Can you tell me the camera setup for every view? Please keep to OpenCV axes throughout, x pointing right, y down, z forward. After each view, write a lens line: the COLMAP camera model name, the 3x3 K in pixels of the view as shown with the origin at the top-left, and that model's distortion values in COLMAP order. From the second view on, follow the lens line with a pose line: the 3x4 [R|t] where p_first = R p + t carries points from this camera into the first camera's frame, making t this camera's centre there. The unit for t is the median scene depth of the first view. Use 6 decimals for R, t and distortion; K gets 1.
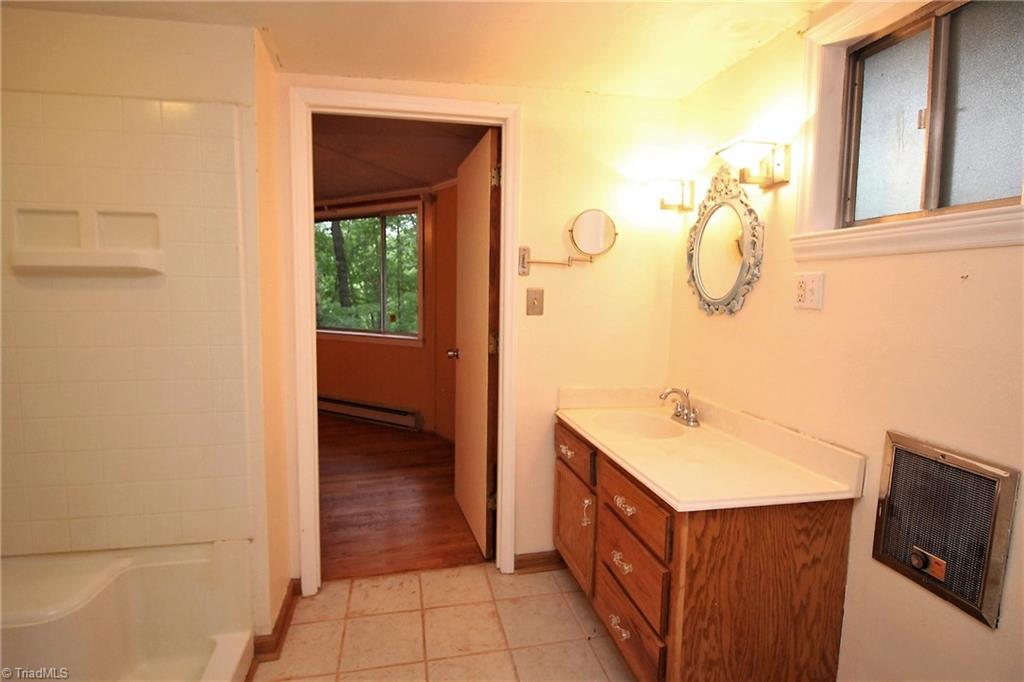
lens RADIAL K [[510.6, 0, 507.3], [0, 510.6, 340.2], [0, 0, 1]] dist [-0.001703, -0.000836]
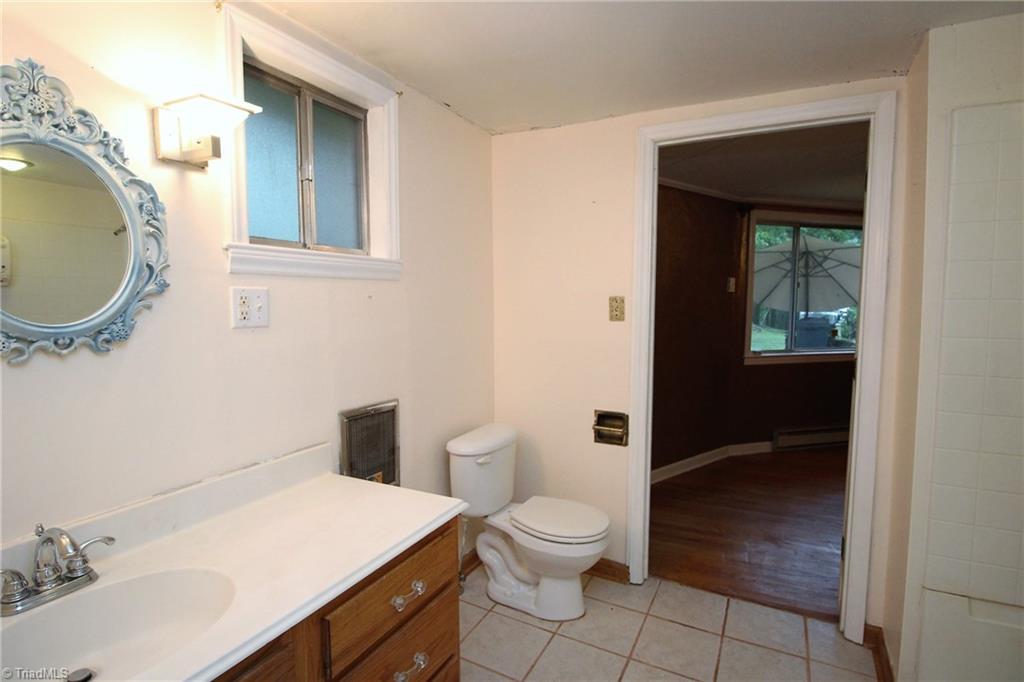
lens RADIAL K [[510.6, 0, 507.3], [0, 510.6, 340.2], [0, 0, 1]] dist [-0.001703, -0.000836]
pose [[-0.770396, -0.063290, 0.634416, -0.342690], [0.051748, 0.985571, 0.161160, -0.164550], [-0.635462, 0.156987, -0.756005, 1.430019]]
